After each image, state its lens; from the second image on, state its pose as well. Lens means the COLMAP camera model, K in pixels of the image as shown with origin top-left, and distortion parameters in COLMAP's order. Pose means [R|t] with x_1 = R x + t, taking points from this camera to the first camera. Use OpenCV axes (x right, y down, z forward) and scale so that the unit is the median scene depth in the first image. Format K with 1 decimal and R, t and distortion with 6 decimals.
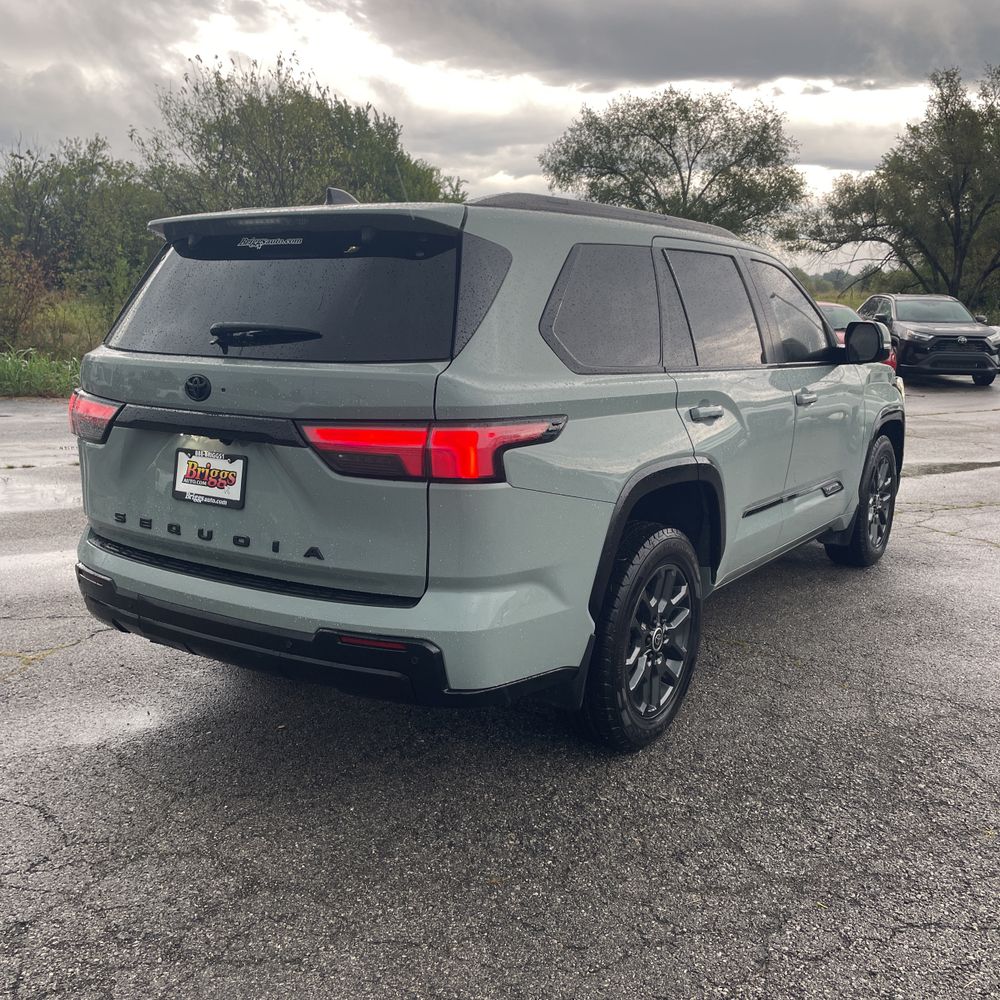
lens RADIAL K [[1022.6, 0, 500.0], [0, 1022.6, 500.0], [0, 0, 1]] dist [0.122317, -0.176793]
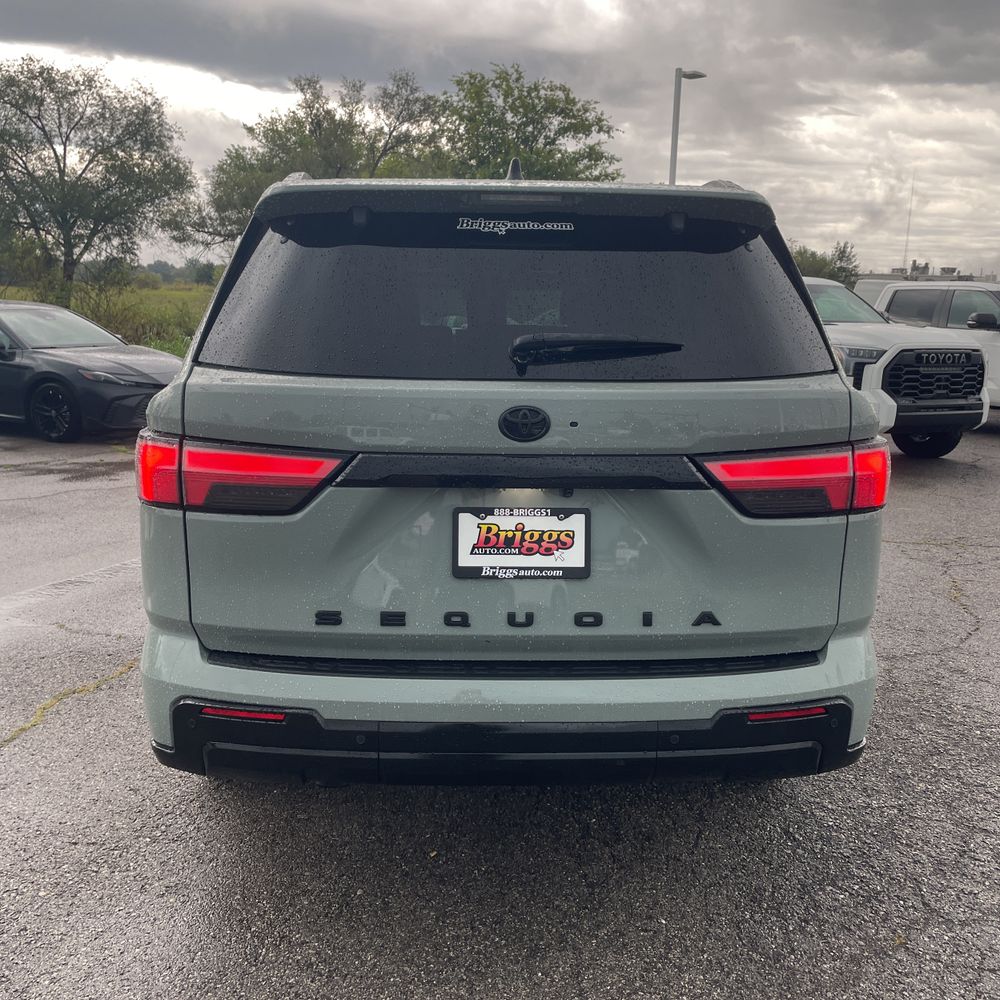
lens RADIAL K [[1022.6, 0, 500.0], [0, 1022.6, 500.0], [0, 0, 1]] dist [0.122317, -0.176793]
pose [[0.810785, -0.105922, 0.575680, -0.703261], [0.101300, 0.994042, 0.040228, -0.082027], [-0.576512, 0.025701, 0.816685, 0.399870]]
